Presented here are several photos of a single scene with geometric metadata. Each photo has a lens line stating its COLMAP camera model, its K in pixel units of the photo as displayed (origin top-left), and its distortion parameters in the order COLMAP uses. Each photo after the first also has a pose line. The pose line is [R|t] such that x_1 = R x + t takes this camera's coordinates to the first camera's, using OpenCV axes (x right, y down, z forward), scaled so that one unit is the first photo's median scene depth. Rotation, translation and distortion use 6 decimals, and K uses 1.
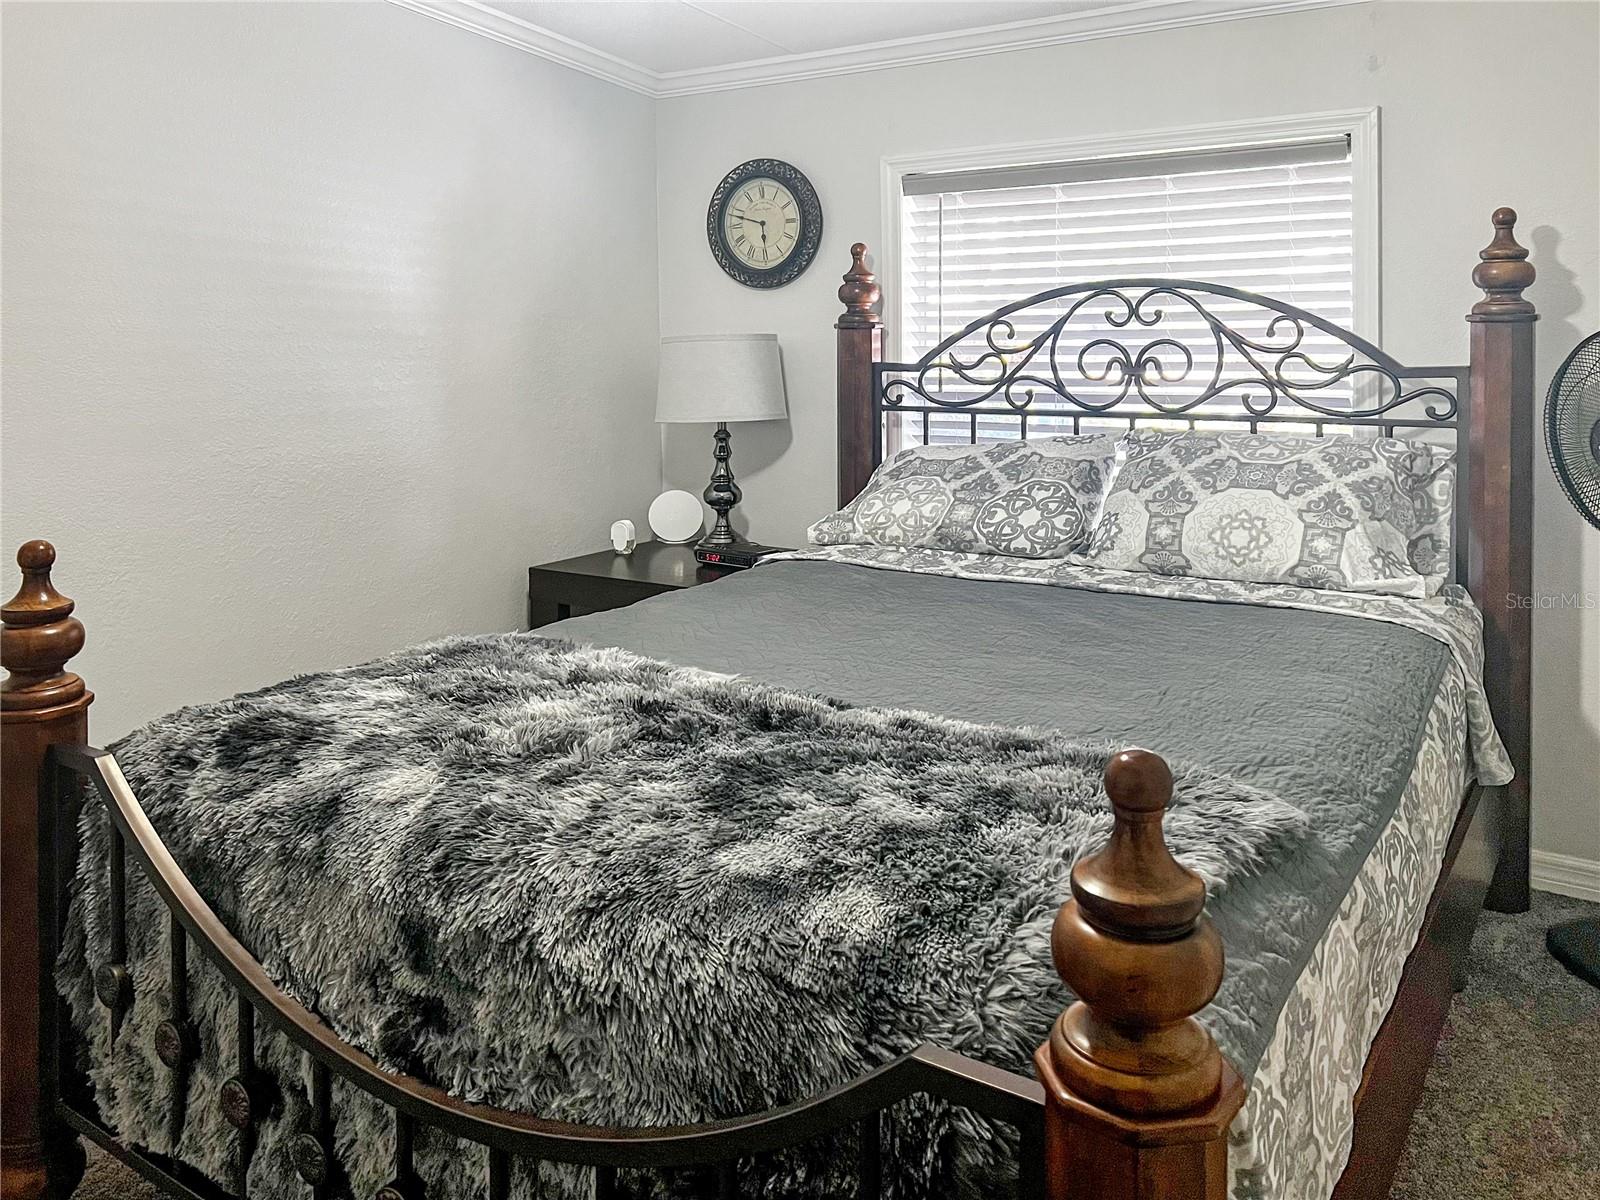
lens RADIAL K [[1238.5, 0, 803.5], [0, 1238.5, 474.3], [0, 0, 1]] dist [0.004953, -0.003877]
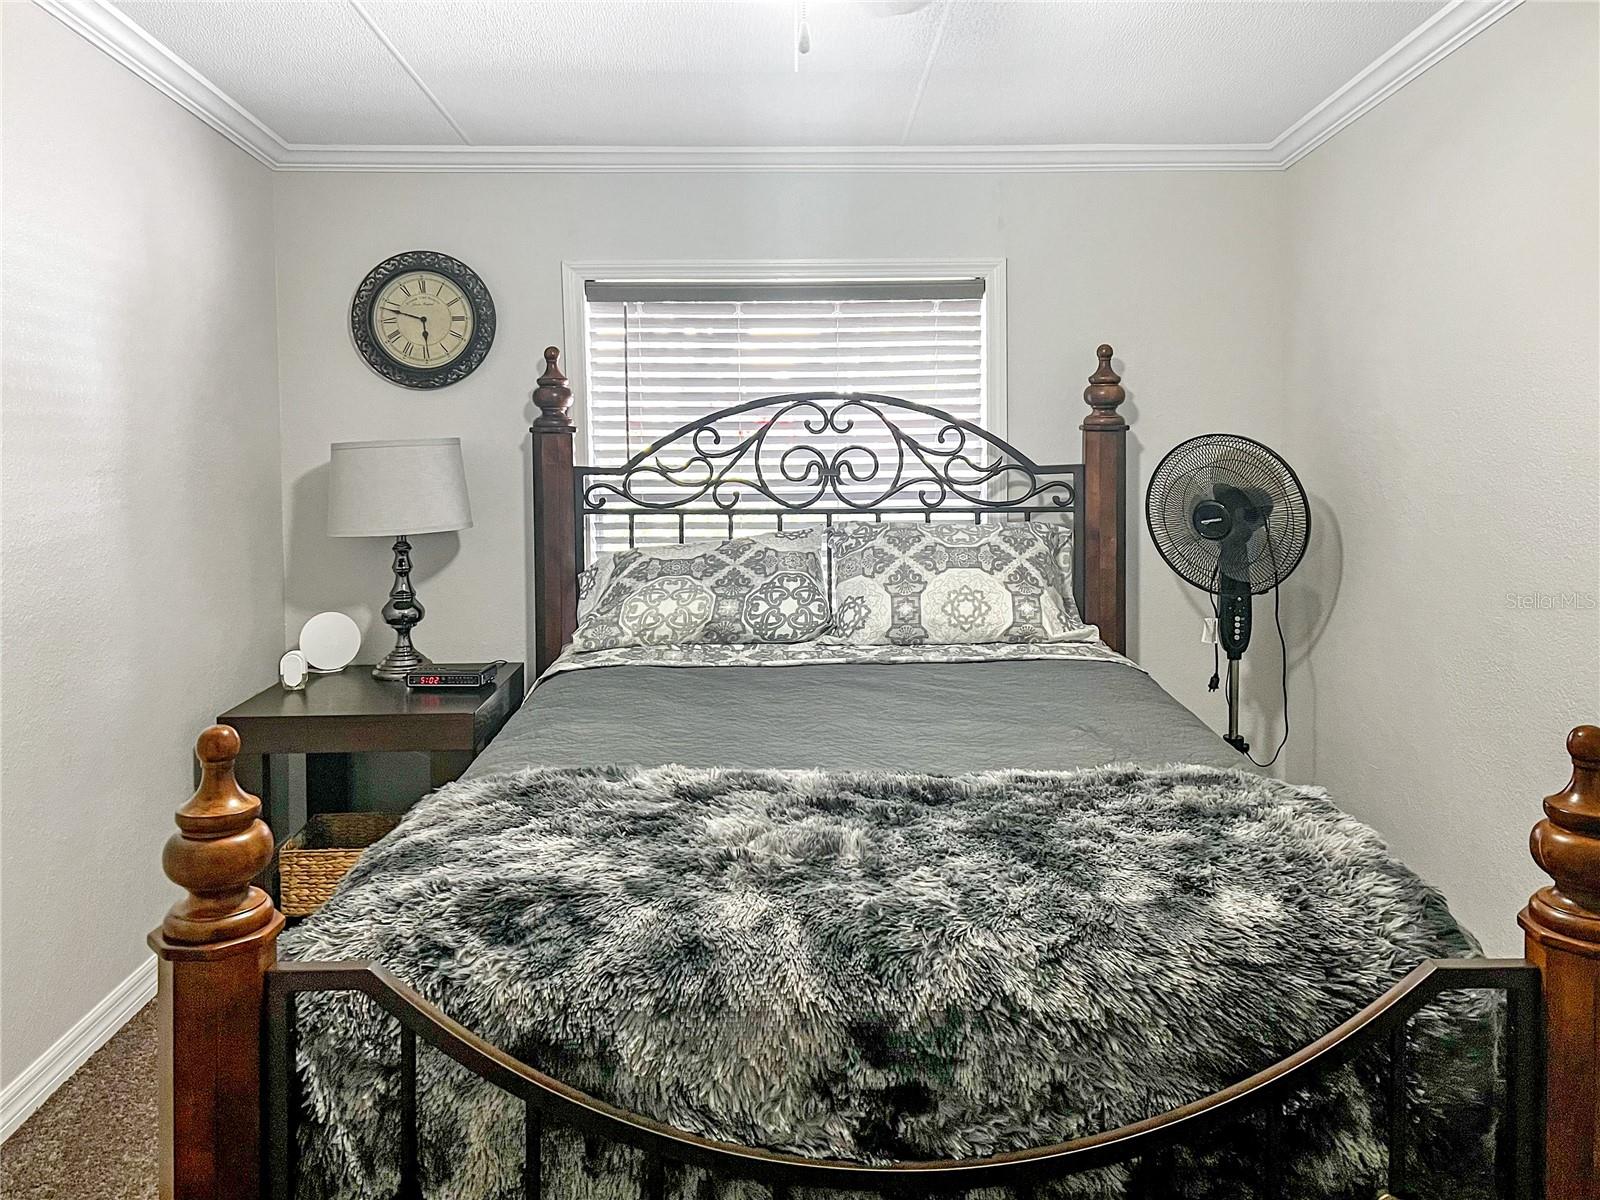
lens RADIAL K [[1242.4, 0, 800.0], [0, 1242.4, 600.0], [0, 0, 1]] dist [0.010923, -0.000418]
pose [[0.820688, -0.076676, 0.566209, -0.416474], [0.061069, 0.997050, 0.046505, -0.020978], [-0.568104, -0.003588, 0.822949, 0.075979]]
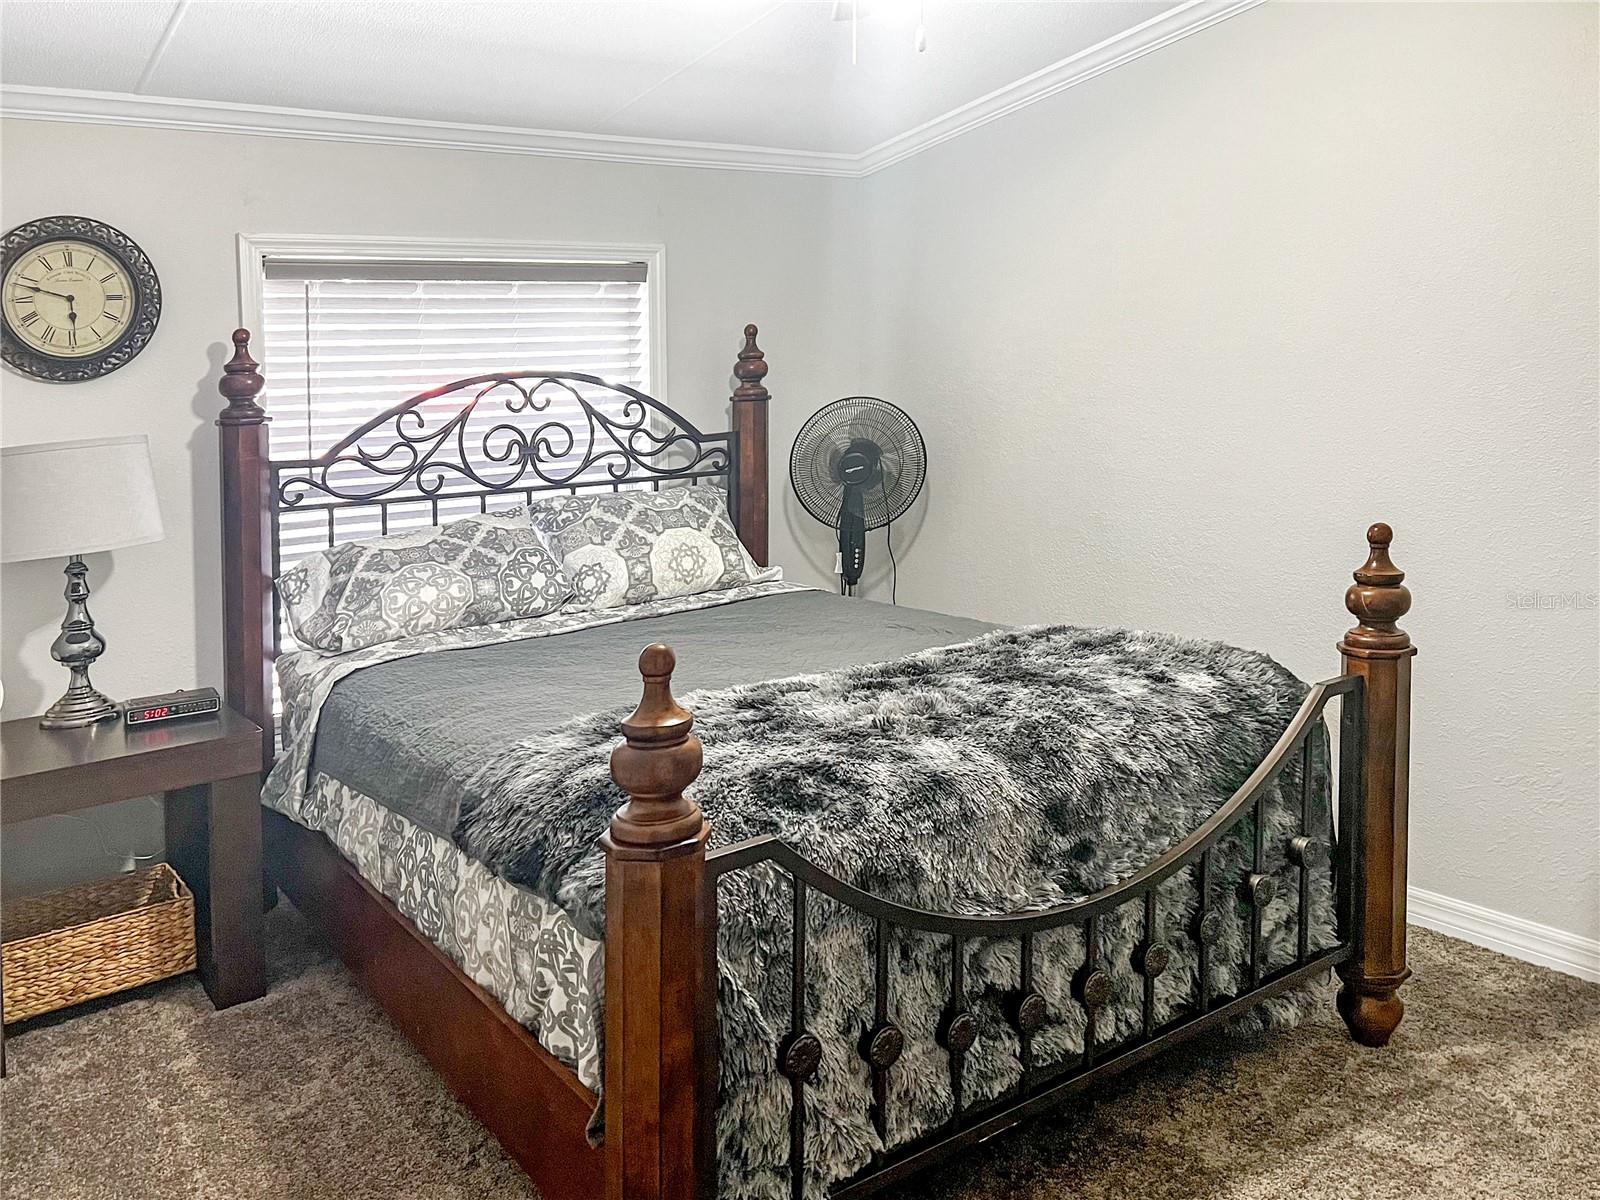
lens RADIAL K [[1234.4, 0, 798.6], [0, 1234.4, 693.5], [0, 0, 1]] dist [0.001920, -0.034488]
pose [[0.351104, -0.216944, 0.910858, -0.767174], [0.156690, 0.972684, 0.171271, -0.019985], [-0.923133, 0.082588, 0.375506, 0.346161]]
